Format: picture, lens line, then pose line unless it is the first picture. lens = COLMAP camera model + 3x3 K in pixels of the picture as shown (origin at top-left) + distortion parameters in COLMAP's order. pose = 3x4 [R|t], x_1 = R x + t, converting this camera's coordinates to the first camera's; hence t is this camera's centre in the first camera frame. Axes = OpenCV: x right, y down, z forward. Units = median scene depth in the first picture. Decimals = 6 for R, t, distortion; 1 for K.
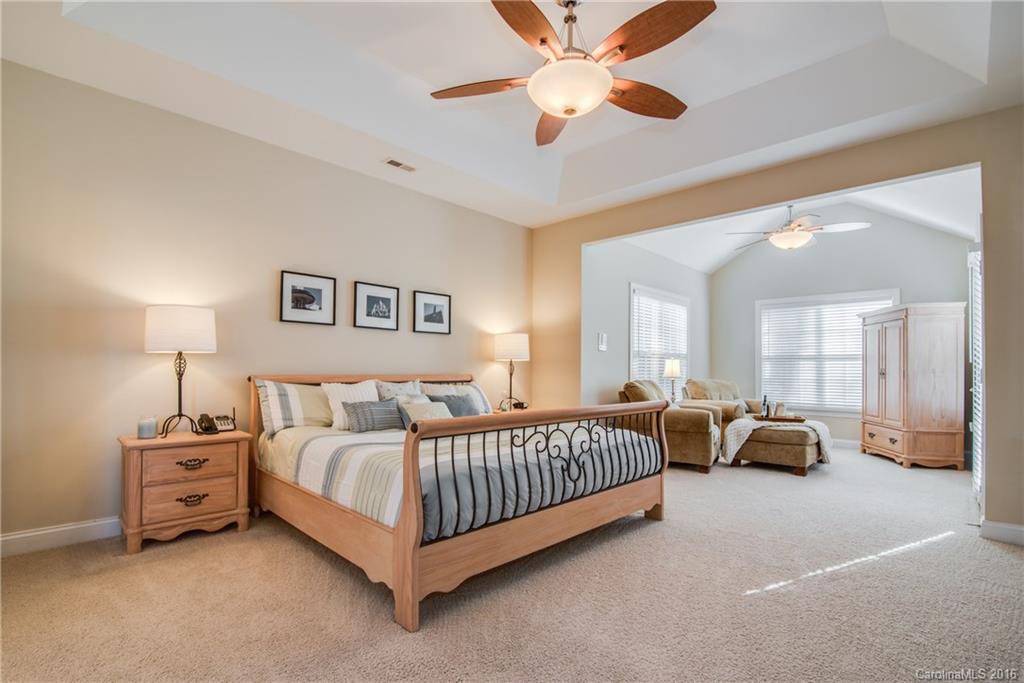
lens RADIAL K [[470.9, 0, 524.9], [0, 470.9, 365.5], [0, 0, 1]] dist [-0.003808, -0.001868]
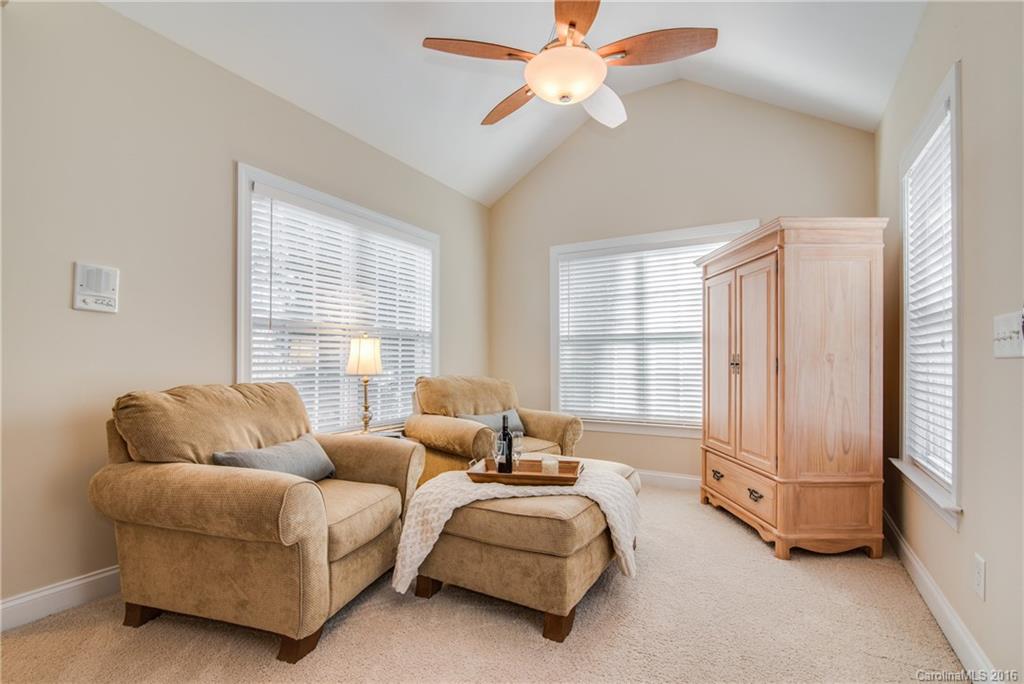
lens RADIAL K [[470.9, 0, 505.1], [0, 470.9, 361.3], [0, 0, 1]] dist [-0.003808, -0.001868]
pose [[0.976497, -0.007603, 0.215395, 0.402548], [0.005671, 0.999938, 0.009586, 0.007879], [-0.215455, -0.008139, 0.976480, 0.550951]]
